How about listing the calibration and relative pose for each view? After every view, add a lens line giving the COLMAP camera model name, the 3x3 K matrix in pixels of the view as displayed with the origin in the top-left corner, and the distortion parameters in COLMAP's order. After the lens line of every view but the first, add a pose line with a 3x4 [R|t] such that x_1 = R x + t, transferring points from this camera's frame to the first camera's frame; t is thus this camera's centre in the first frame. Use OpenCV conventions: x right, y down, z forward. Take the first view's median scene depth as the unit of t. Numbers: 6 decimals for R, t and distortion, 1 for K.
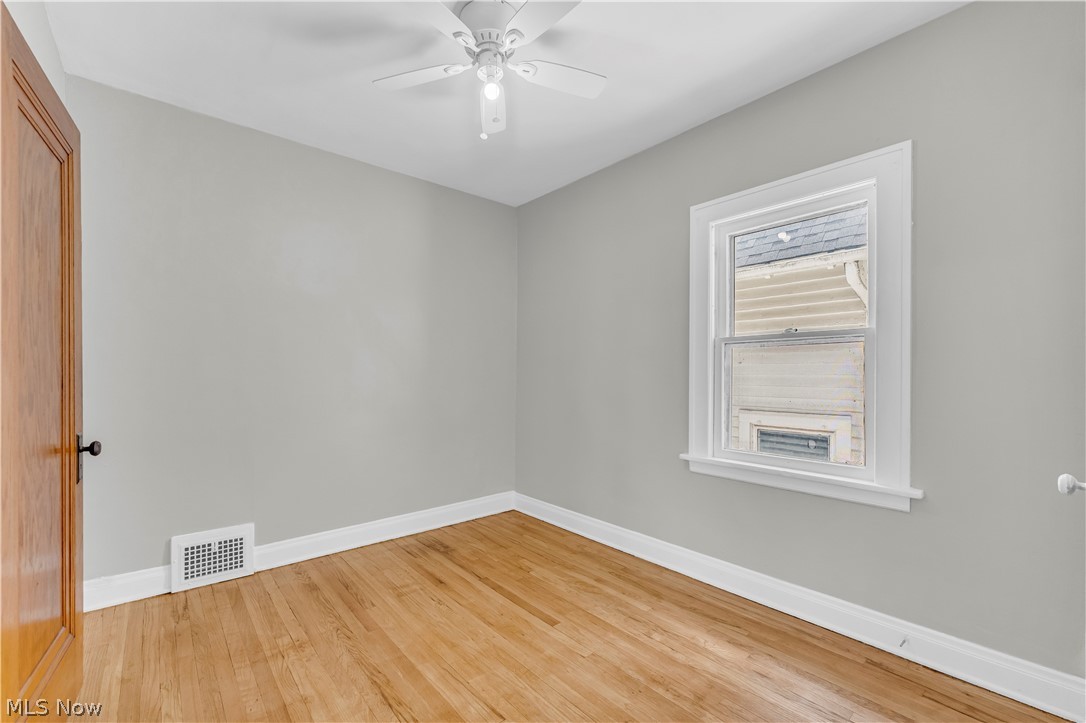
lens RADIAL K [[454.1, 0, 541.2], [0, 454.1, 367.2], [0, 0, 1]] dist [-0.000223, -0.000352]
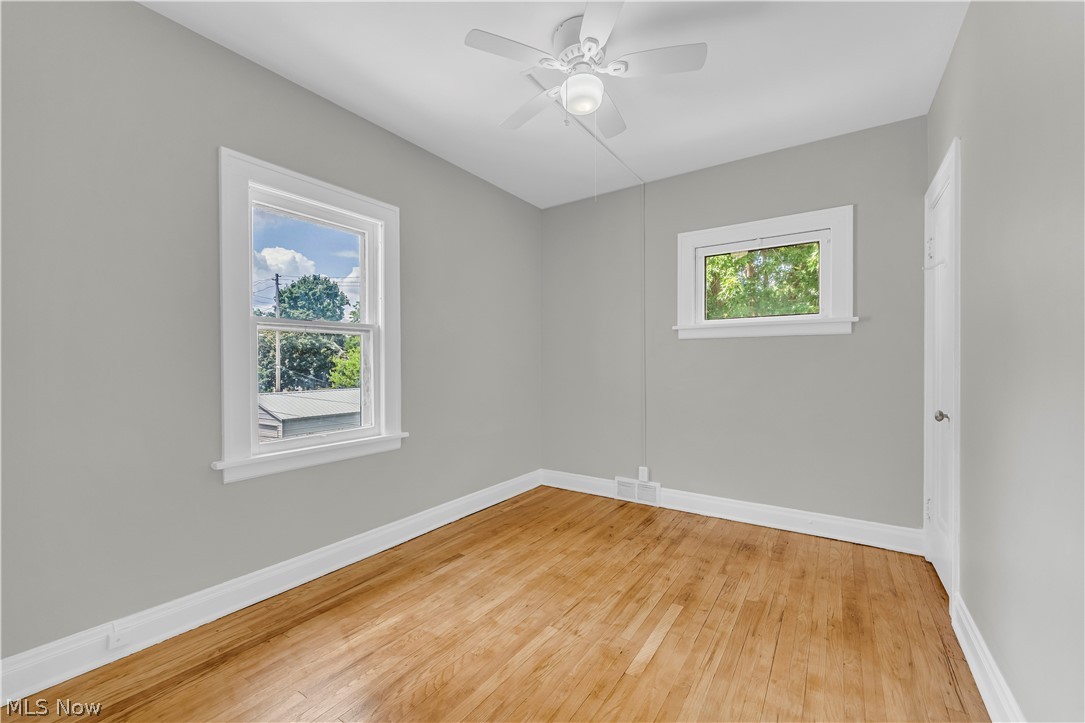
lens RADIAL K [[431.5, 0, 542.5], [0, 431.5, 361.5], [0, 0, 1]] dist [-0.001381, -0.000137]
pose [[-0.256446, -0.001068, 0.966558, -0.722260], [-0.009780, 0.999951, -0.001490, 0.019458], [-0.966509, -0.009835, -0.256444, 0.884746]]
